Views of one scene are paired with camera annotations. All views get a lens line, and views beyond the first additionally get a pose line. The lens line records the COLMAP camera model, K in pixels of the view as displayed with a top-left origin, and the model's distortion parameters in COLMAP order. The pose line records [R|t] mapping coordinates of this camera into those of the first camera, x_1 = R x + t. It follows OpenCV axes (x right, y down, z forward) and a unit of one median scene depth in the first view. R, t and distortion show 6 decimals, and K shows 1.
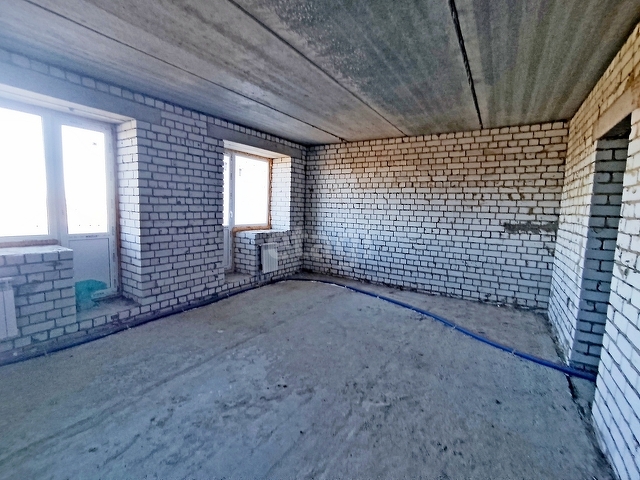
lens RADIAL K [[291.7, 0, 314.8], [0, 291.7, 236.8], [0, 0, 1]] dist [-0.040293, 0.020136]
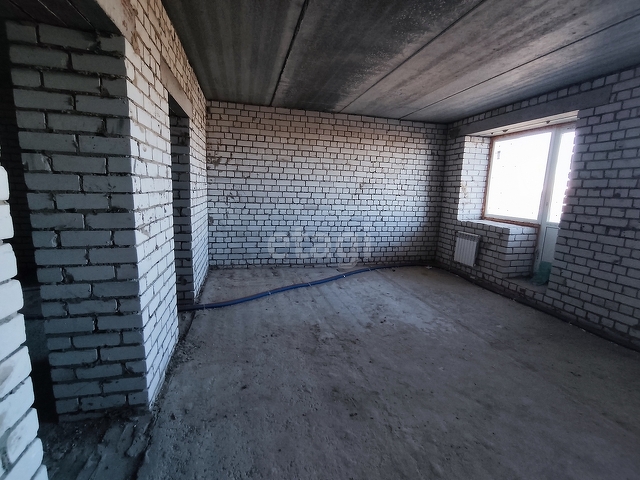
lens RADIAL K [[291.0, 0, 316.0], [0, 291.0, 237.6], [0, 0, 1]] dist [-0.047663, 0.022241]
pose [[-0.679014, 0.070614, -0.730721, 0.592622], [-0.130387, 0.967938, 0.214698, -0.061926], [0.722453, 0.241060, -0.648036, 0.871554]]
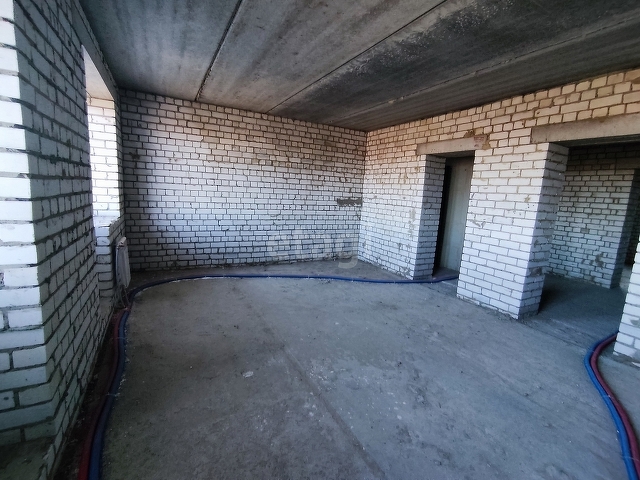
lens RADIAL K [[291.0, 0, 316.0], [0, 291.0, 237.6], [0, 0, 1]] dist [-0.047663, 0.022241]
pose [[0.483731, -0.140106, 0.863930, -0.622276], [0.049232, 0.989897, 0.132968, -0.056791], [-0.873831, -0.021788, 0.485742, 0.428602]]
